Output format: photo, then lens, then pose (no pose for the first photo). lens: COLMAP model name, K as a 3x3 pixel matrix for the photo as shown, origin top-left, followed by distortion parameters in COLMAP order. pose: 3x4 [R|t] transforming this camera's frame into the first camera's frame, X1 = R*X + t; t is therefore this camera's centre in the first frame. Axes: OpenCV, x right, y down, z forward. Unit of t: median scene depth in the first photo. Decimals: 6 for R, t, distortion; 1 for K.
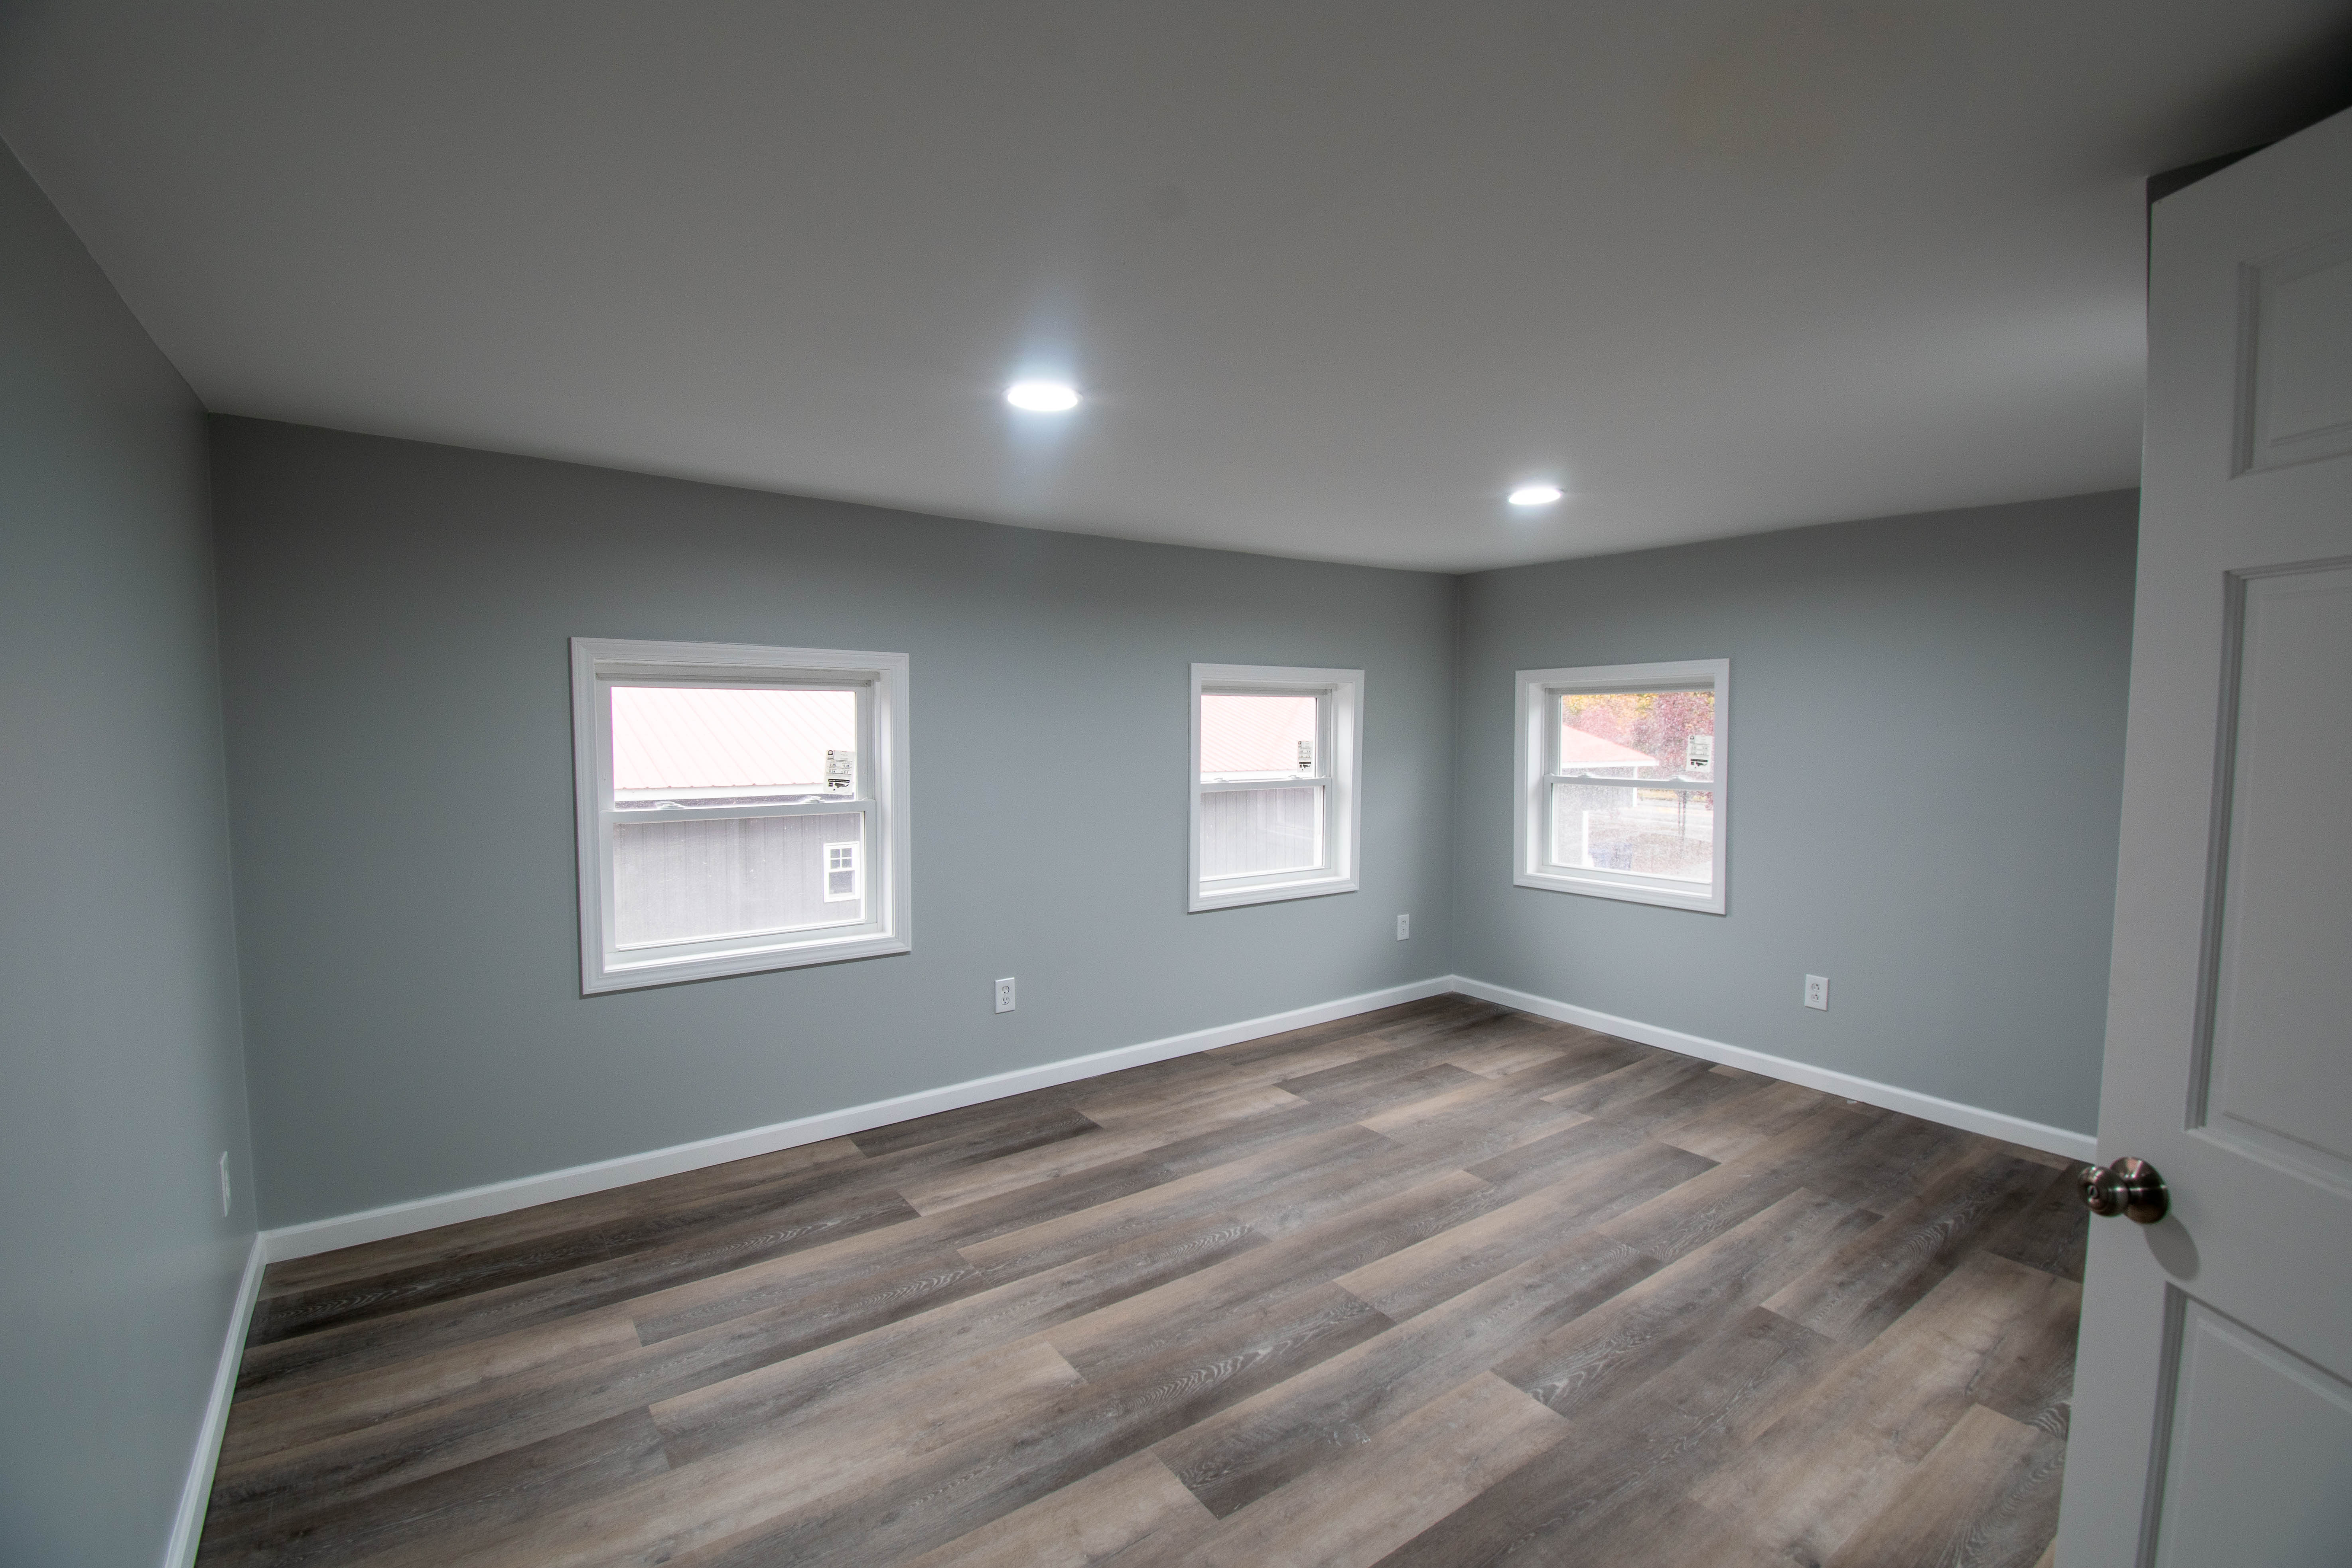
lens RADIAL K [[1043.4, 0, 1176.3], [0, 1043.4, 777.8], [0, 0, 1]] dist [0.022461, -0.026495]
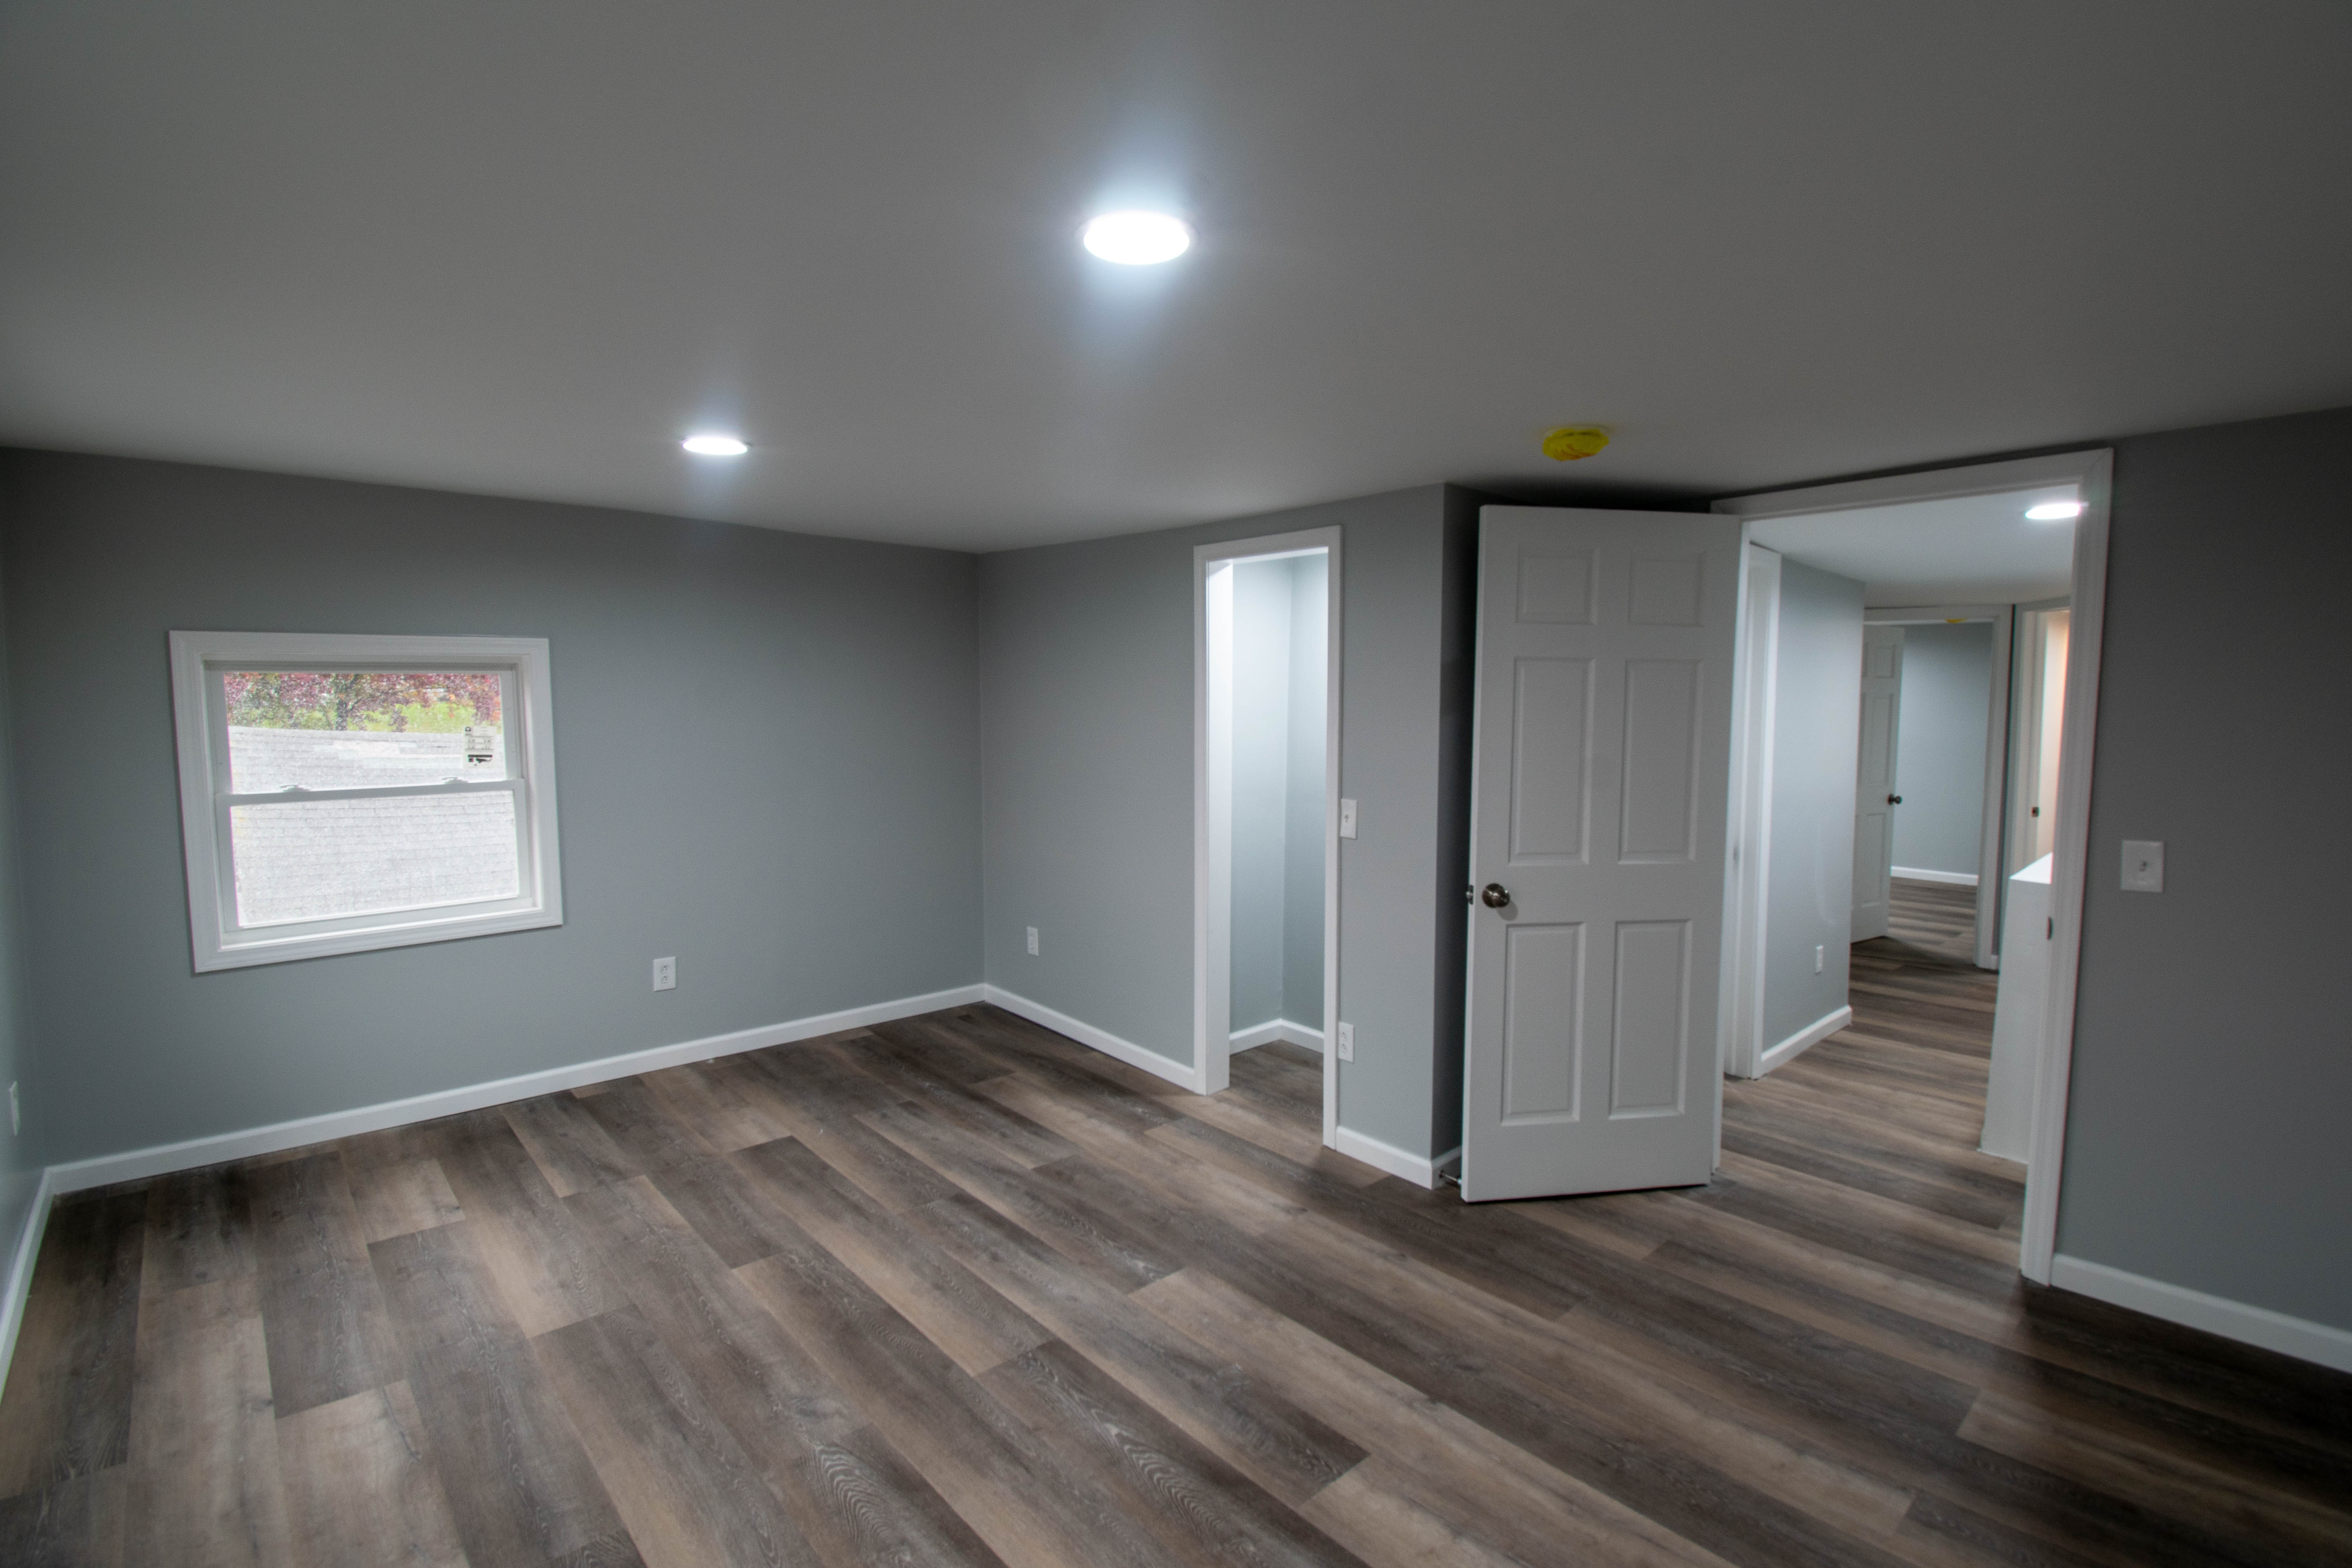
lens RADIAL K [[1067.5, 0, 1181.0], [0, 1067.5, 780.1], [0, 0, 1]] dist [0.023694, -0.029059]
pose [[-0.112918, -0.078414, 0.990505, -0.627983], [0.053977, 0.994925, 0.084917, -0.060659], [-0.992137, 0.063053, -0.108112, 0.808900]]
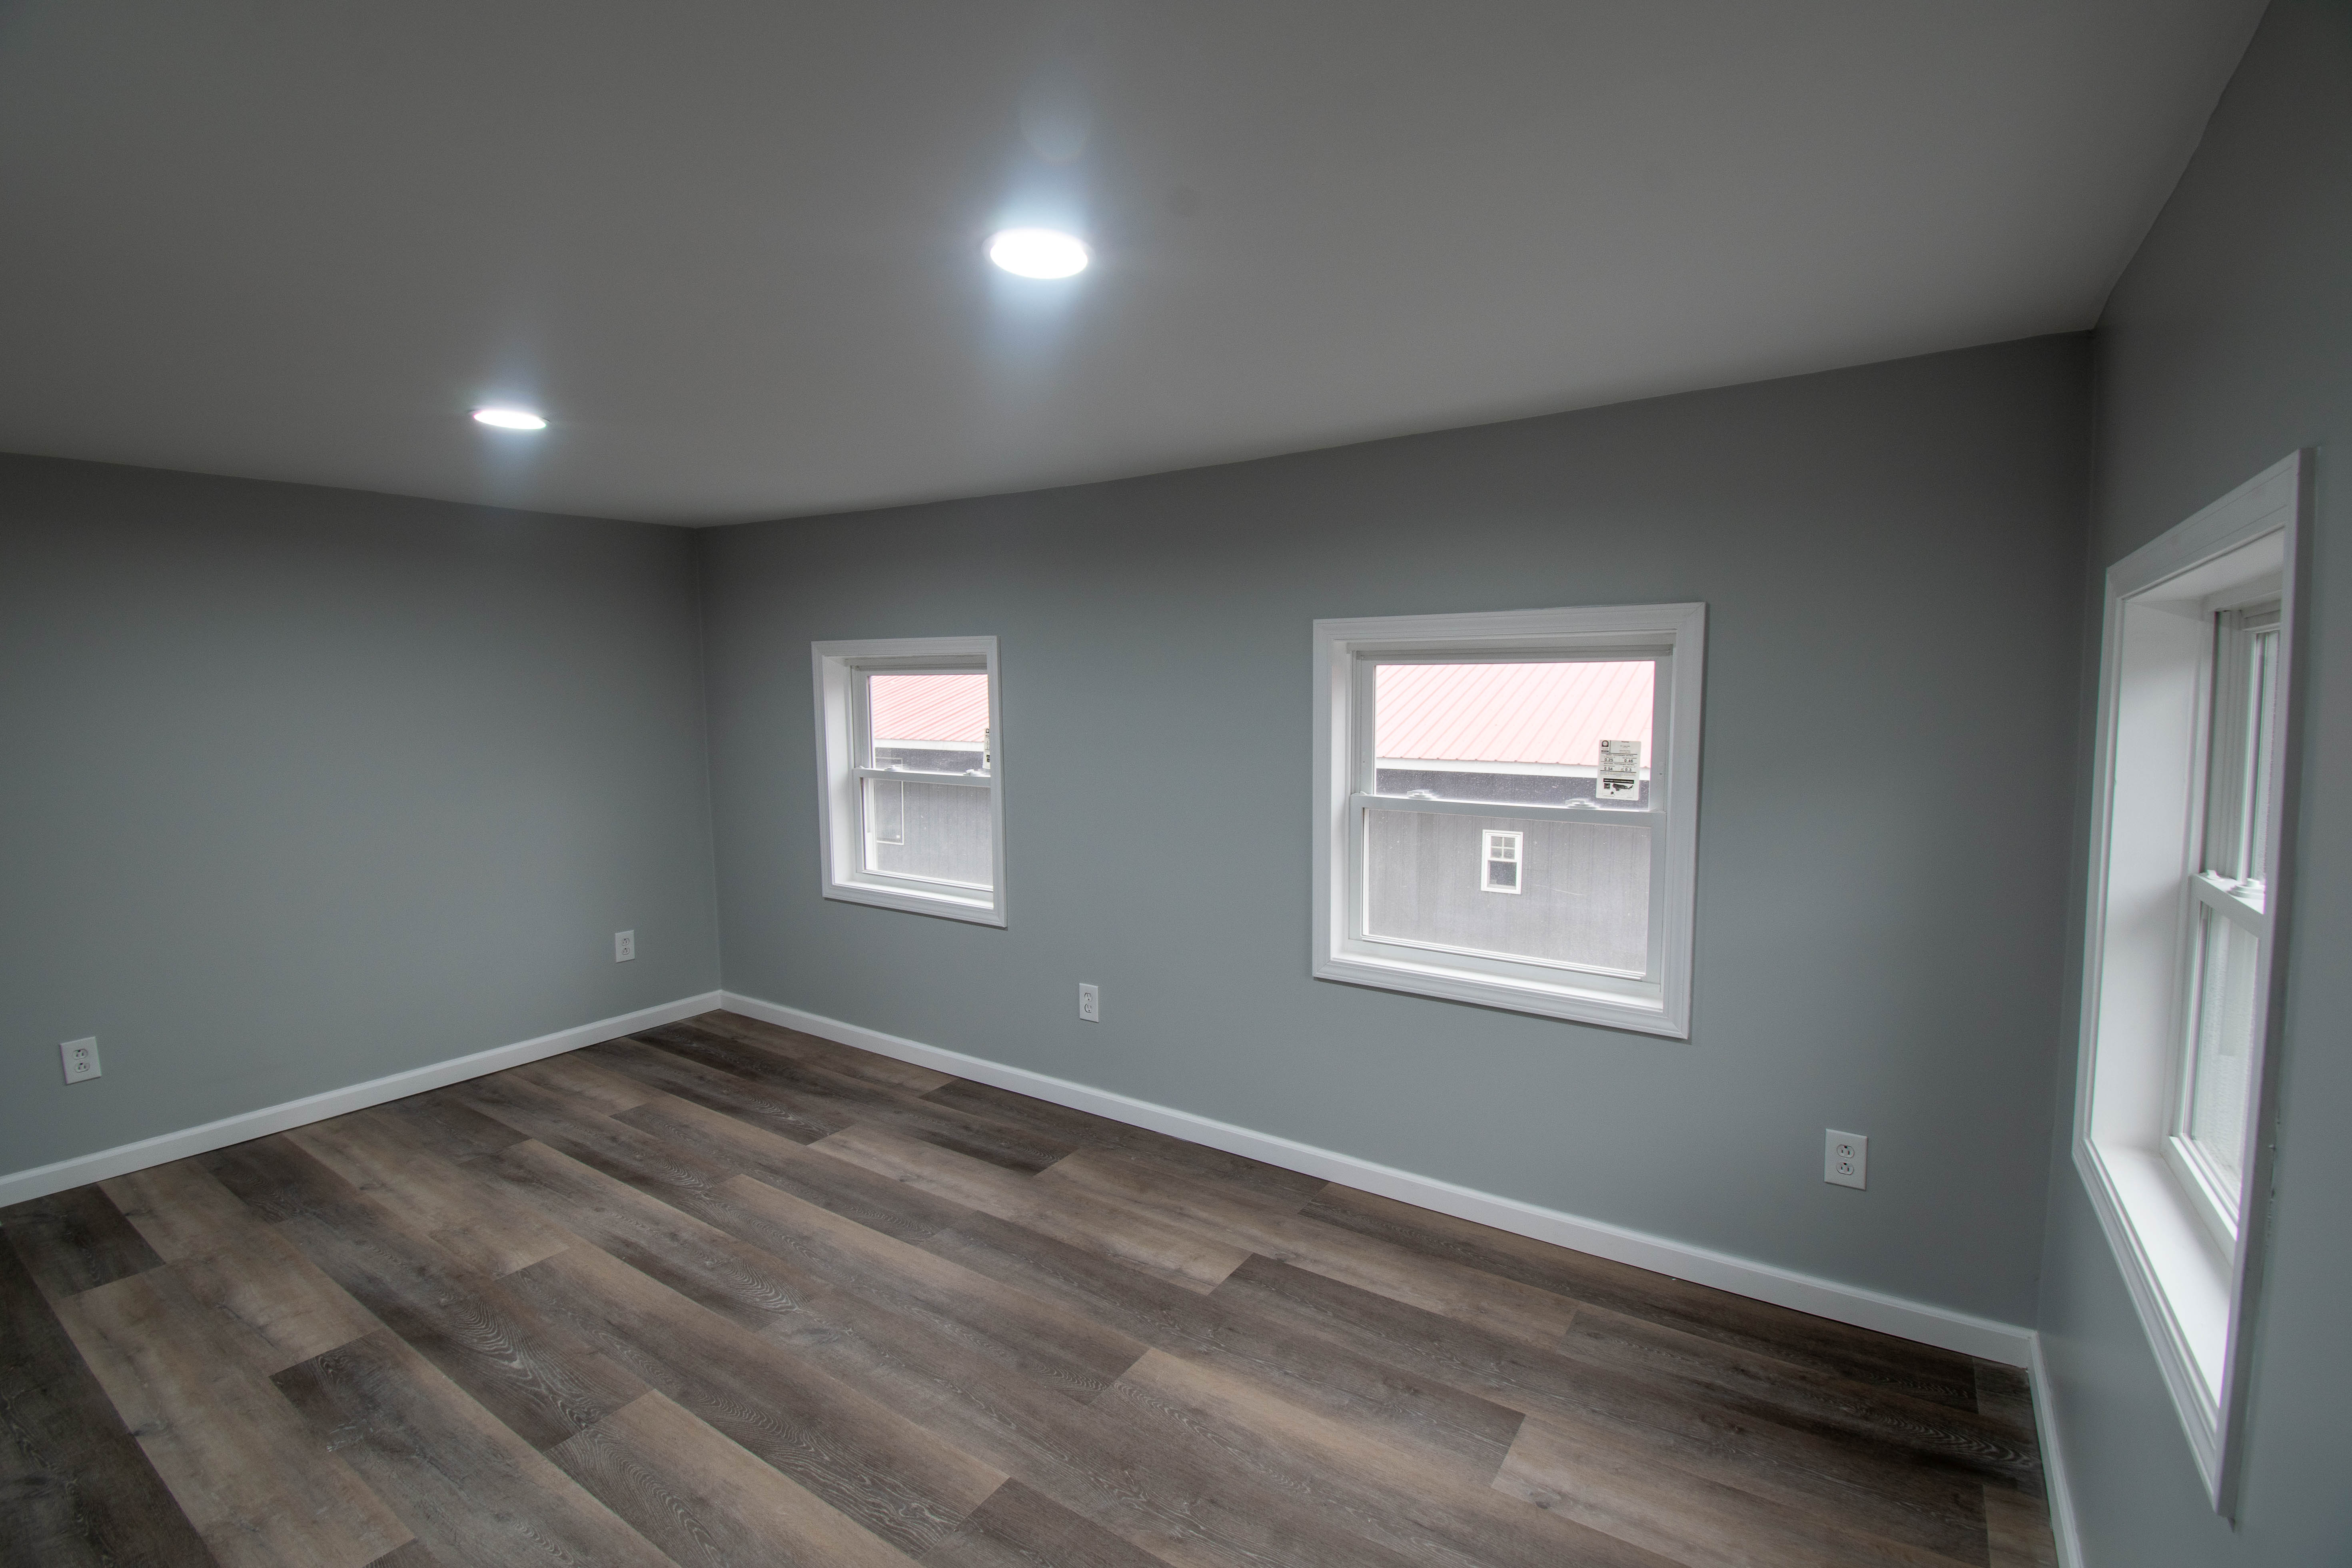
lens RADIAL K [[1043.4, 0, 1176.3], [0, 1043.4, 777.8], [0, 0, 1]] dist [0.022461, -0.026495]
pose [[0.346467, 0.072464, -0.935259, 0.925387], [-0.050768, 0.996999, 0.058440, -0.060808], [0.936687, 0.027234, 0.349106, 0.978455]]
